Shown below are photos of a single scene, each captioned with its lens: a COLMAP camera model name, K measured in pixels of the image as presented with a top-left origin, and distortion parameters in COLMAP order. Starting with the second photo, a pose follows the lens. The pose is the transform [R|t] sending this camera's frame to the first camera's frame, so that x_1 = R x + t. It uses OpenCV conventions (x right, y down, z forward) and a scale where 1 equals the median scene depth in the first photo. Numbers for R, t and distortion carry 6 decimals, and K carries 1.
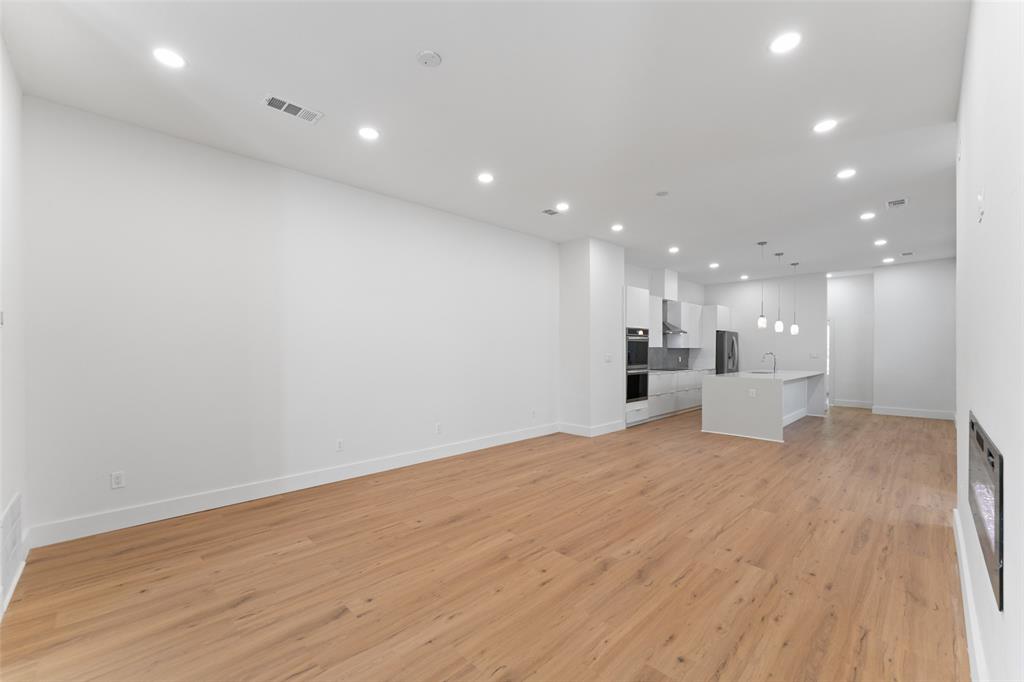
lens RADIAL K [[412.0, 0, 508.2], [0, 412.0, 353.9], [0, 0, 1]] dist [-0.003066, 0.001018]
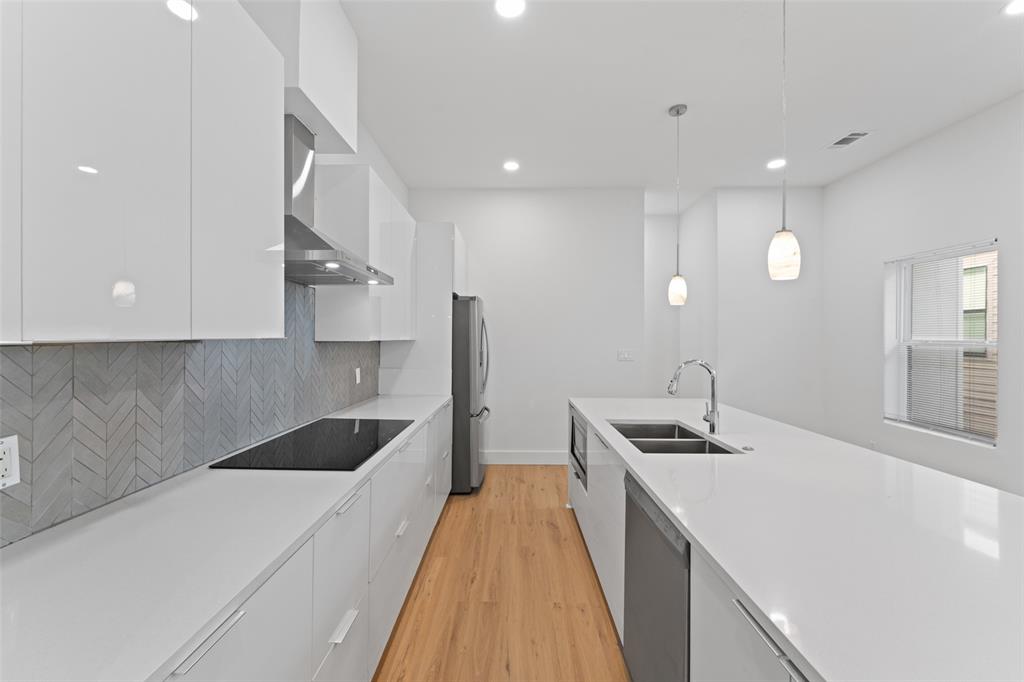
lens RADIAL K [[412.0, 0, 499.9], [0, 412.0, 337.2], [0, 0, 1]] dist [-0.003066, 0.001018]
pose [[0.716430, 0.005864, 0.697635, 0.342168], [0.003652, 0.999919, -0.012155, -0.015498], [-0.697650, 0.011256, 0.716350, 0.870445]]
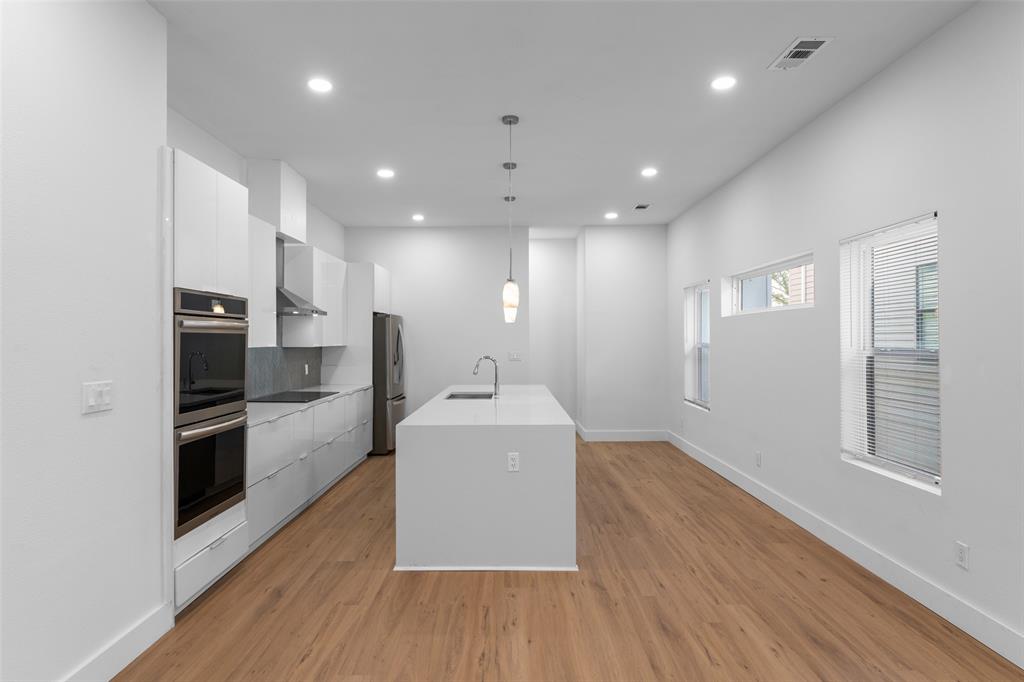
lens RADIAL K [[562.4, 0, 501.1], [0, 562.4, 339.7], [0, 0, 1]] dist [0.012054, -0.002061]
pose [[0.706210, -0.000463, 0.708003, 0.143096], [0.008736, 0.999929, -0.008060, -0.018268], [-0.707949, 0.011877, 0.706164, 0.473619]]
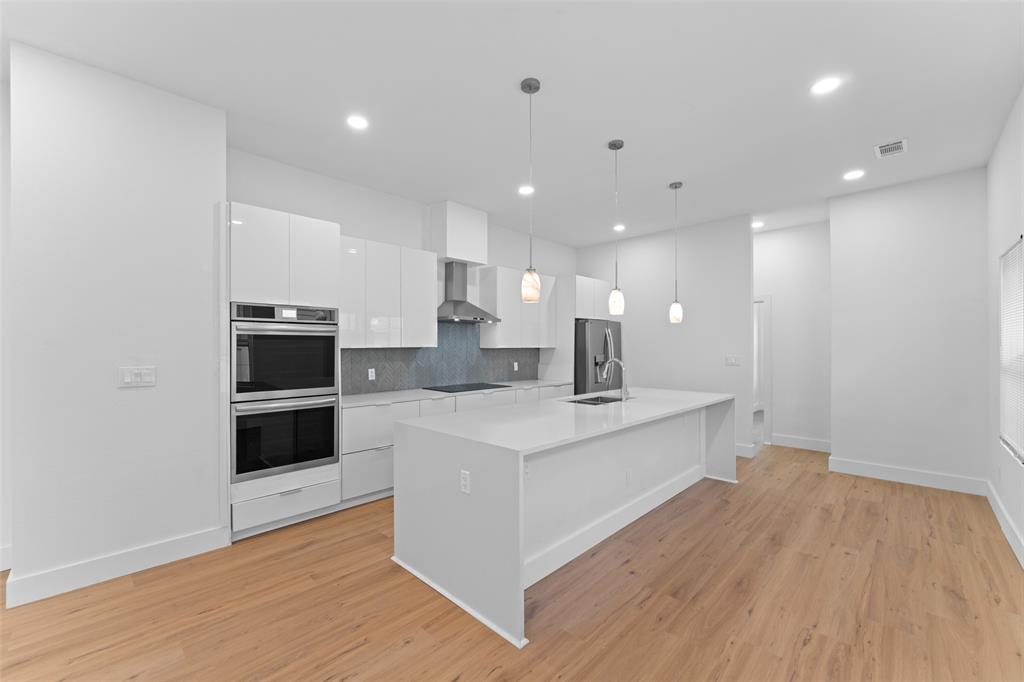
lens RADIAL K [[412.0, 0, 507.3], [0, 412.0, 345.4], [0, 0, 1]] dist [-0.003066, 0.001018]
pose [[0.999712, 0.000309, 0.024004, 0.486177], [-0.000014, 0.999924, -0.012308, -0.013029], [-0.024006, 0.012304, 0.999636, 0.504769]]
